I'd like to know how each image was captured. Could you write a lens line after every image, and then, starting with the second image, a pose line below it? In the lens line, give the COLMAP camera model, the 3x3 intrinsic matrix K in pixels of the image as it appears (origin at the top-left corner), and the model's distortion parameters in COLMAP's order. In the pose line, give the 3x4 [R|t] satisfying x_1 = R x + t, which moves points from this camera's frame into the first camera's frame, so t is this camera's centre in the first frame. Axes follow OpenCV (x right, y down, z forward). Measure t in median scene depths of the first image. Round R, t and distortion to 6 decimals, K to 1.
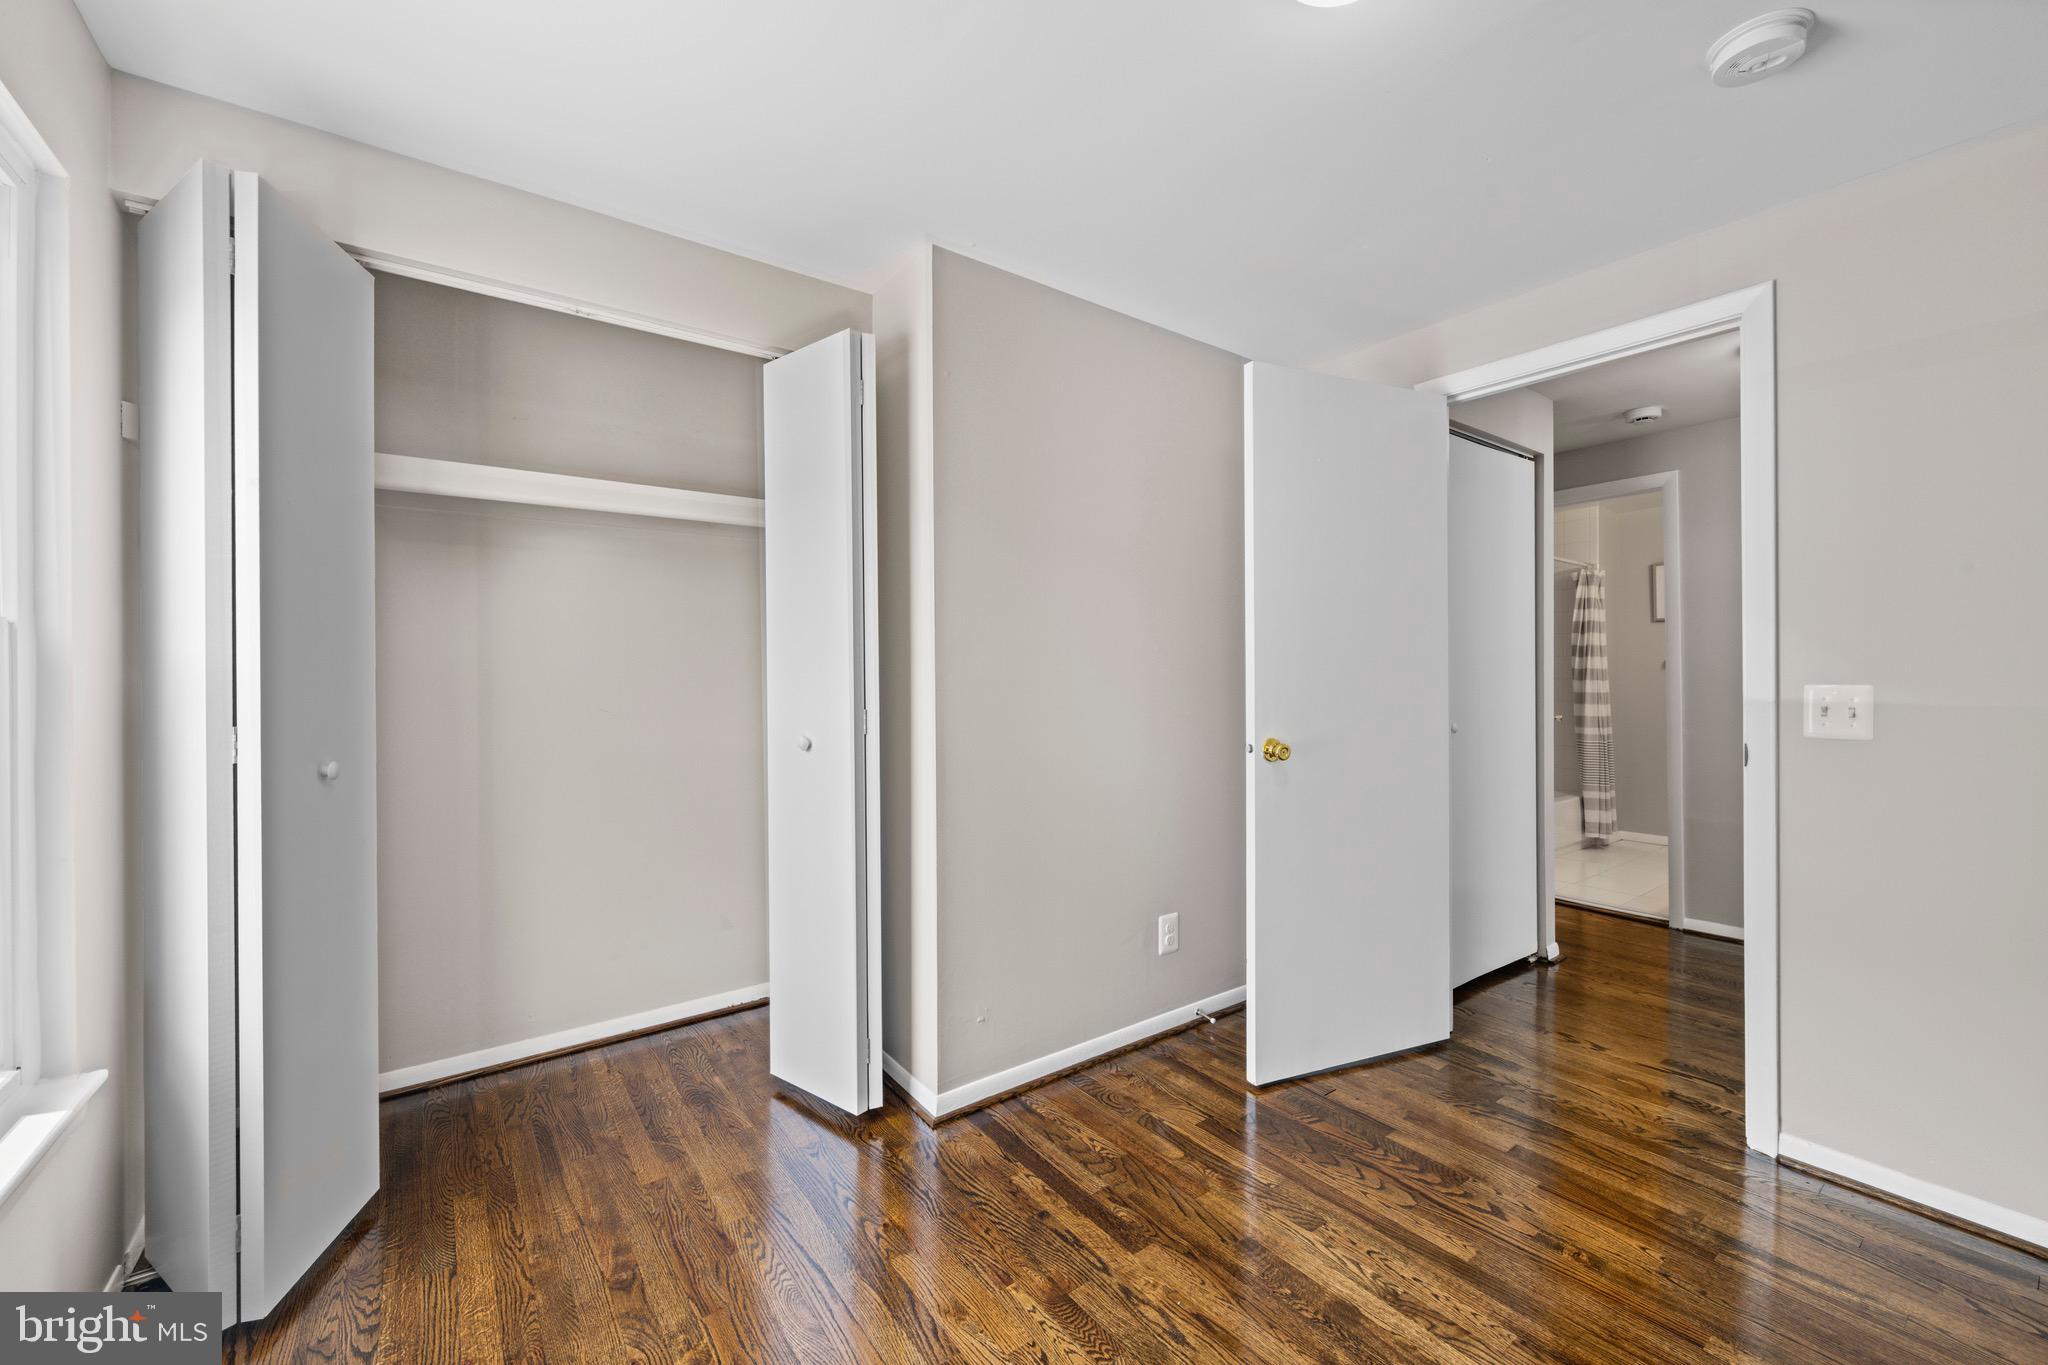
lens RADIAL K [[808.0, 0, 1023.9], [0, 808.0, 678.6], [0, 0, 1]] dist [0.000029, -0.000709]
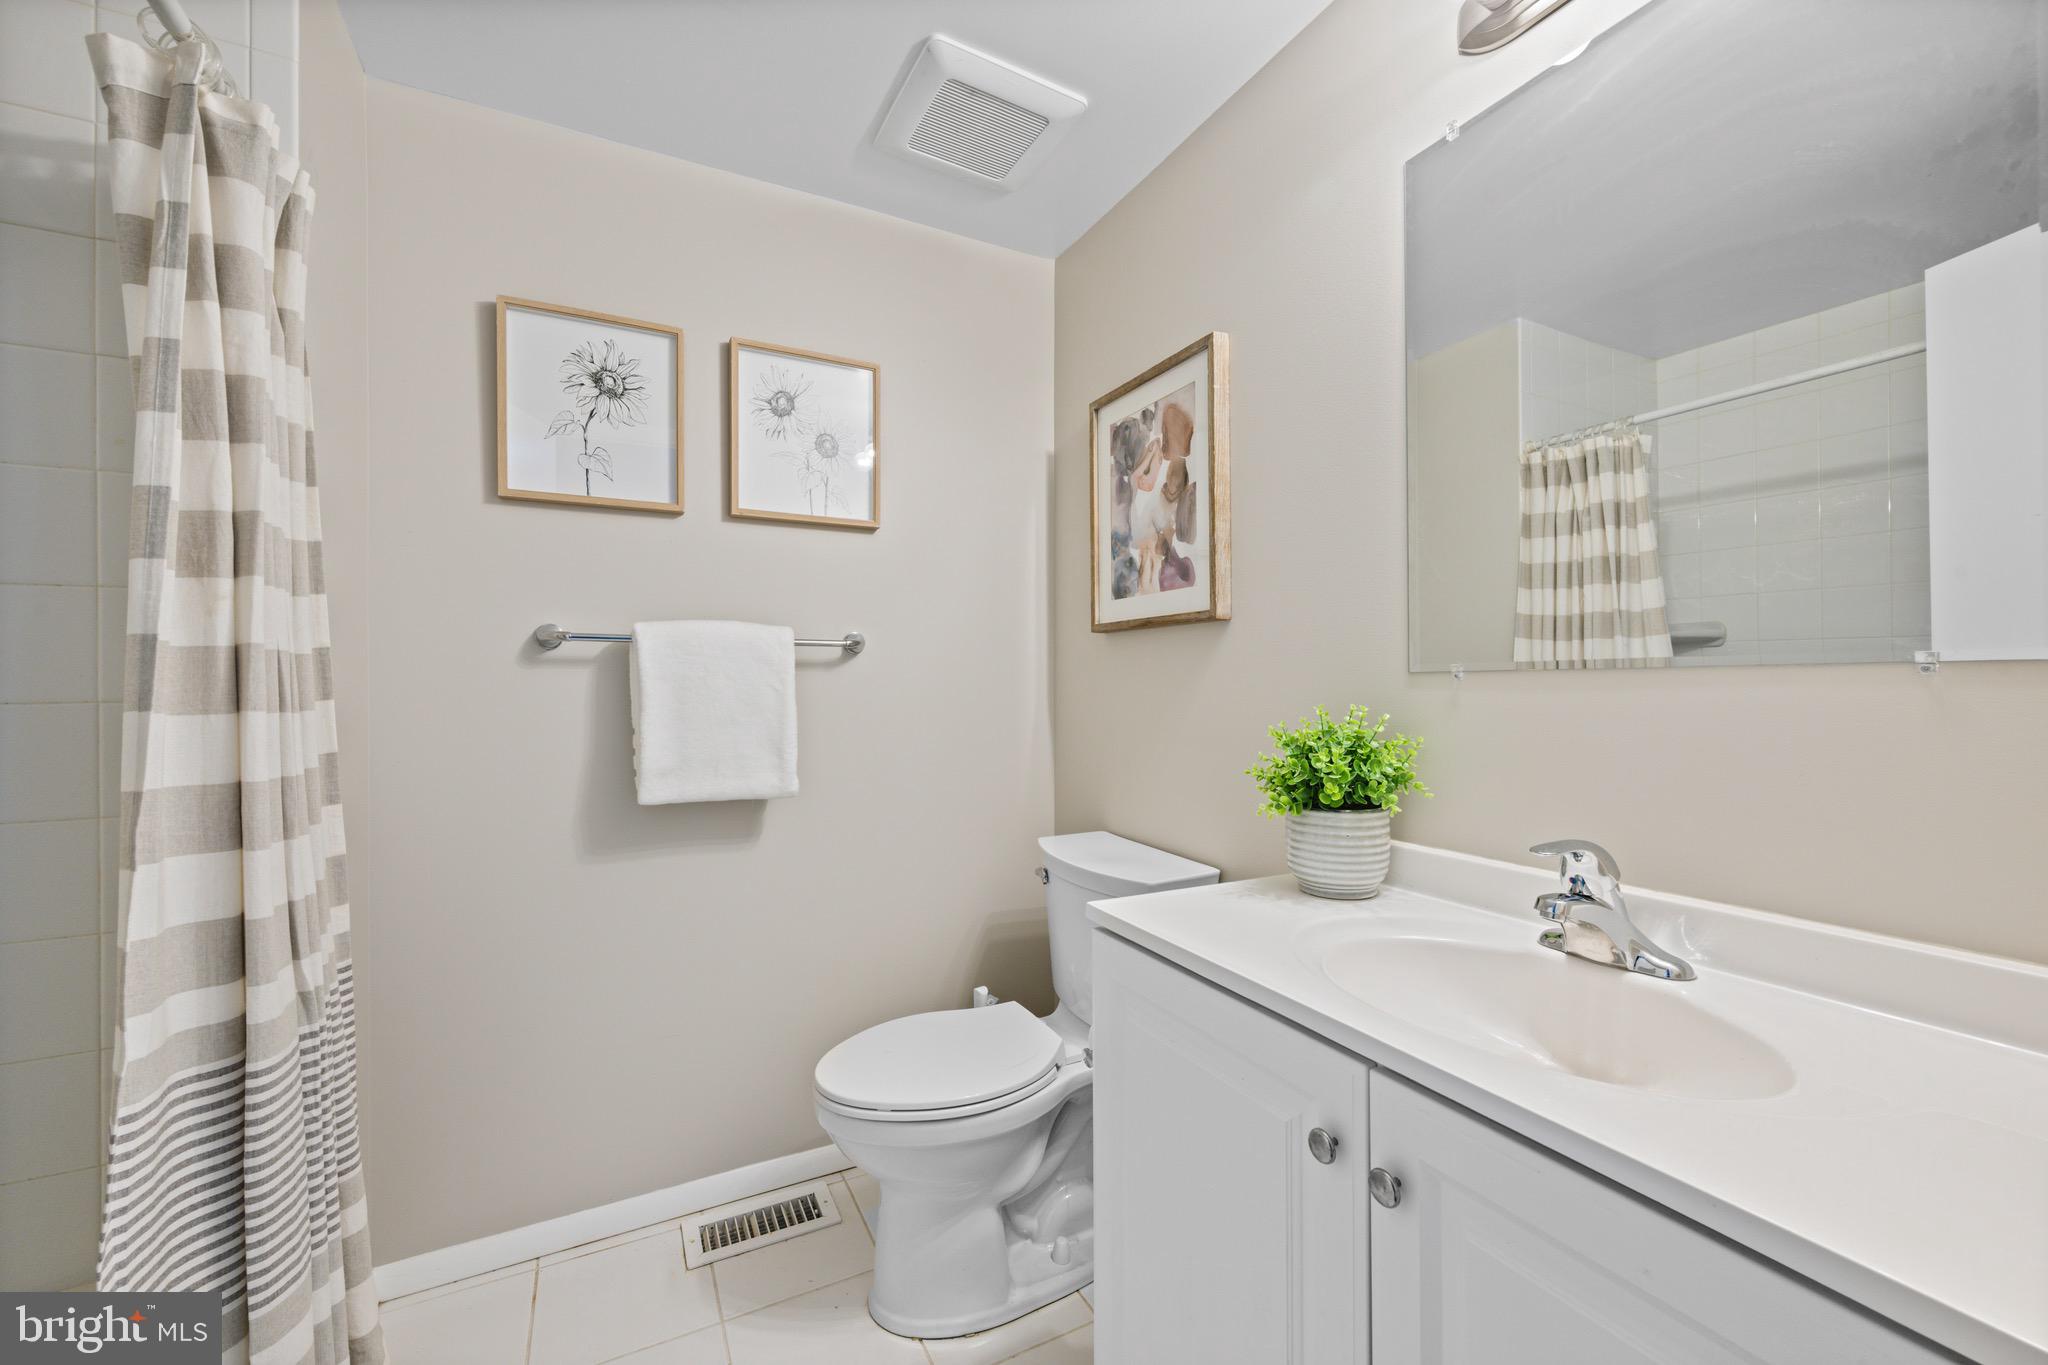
lens RADIAL K [[808.0, 0, 1016.1], [0, 808.0, 676.0], [0, 0, 1]] dist [0.000029, -0.000709]
pose [[0.168594, 0.010922, 0.985625, 0.529187], [0.003908, 0.999923, -0.011749, -0.003556], [-0.985678, 0.005832, 0.168538, 0.771148]]
